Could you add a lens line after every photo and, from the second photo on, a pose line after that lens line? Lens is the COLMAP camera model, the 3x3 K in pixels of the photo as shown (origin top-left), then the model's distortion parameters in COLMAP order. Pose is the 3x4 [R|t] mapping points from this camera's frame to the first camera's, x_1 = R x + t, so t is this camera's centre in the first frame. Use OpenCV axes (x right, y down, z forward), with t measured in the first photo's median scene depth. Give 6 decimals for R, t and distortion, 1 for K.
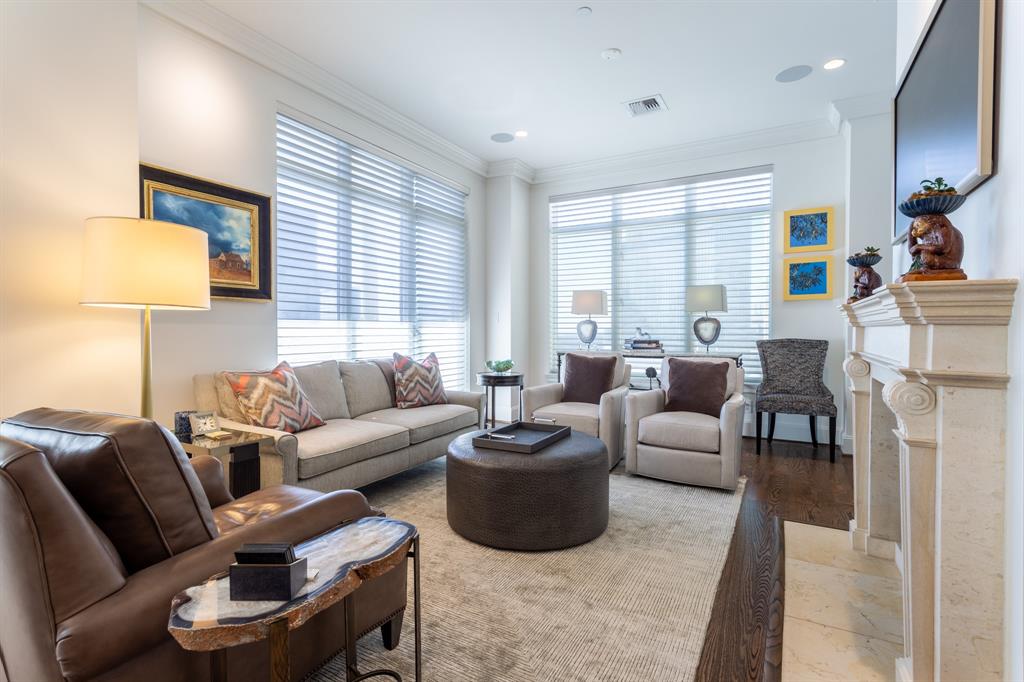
lens RADIAL K [[489.3, 0, 514.4], [0, 489.3, 337.5], [0, 0, 1]] dist [0.004942, 0.002390]
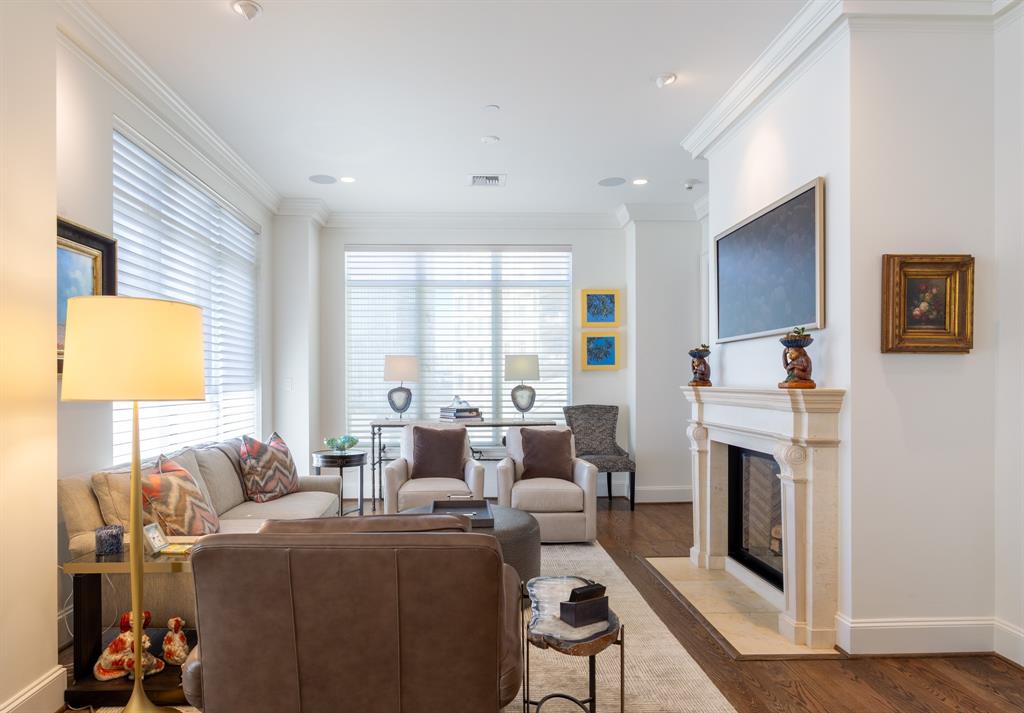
lens RADIAL K [[622.6, 0, 485.3], [0, 622.6, 382.9], [0, 0, 1]] dist [-0.005345, 0.002039]
pose [[0.858582, -0.004347, 0.512658, -0.396255], [0.011388, 0.999879, -0.010593, -0.037687], [-0.512550, 0.014933, 0.858528, -0.099963]]
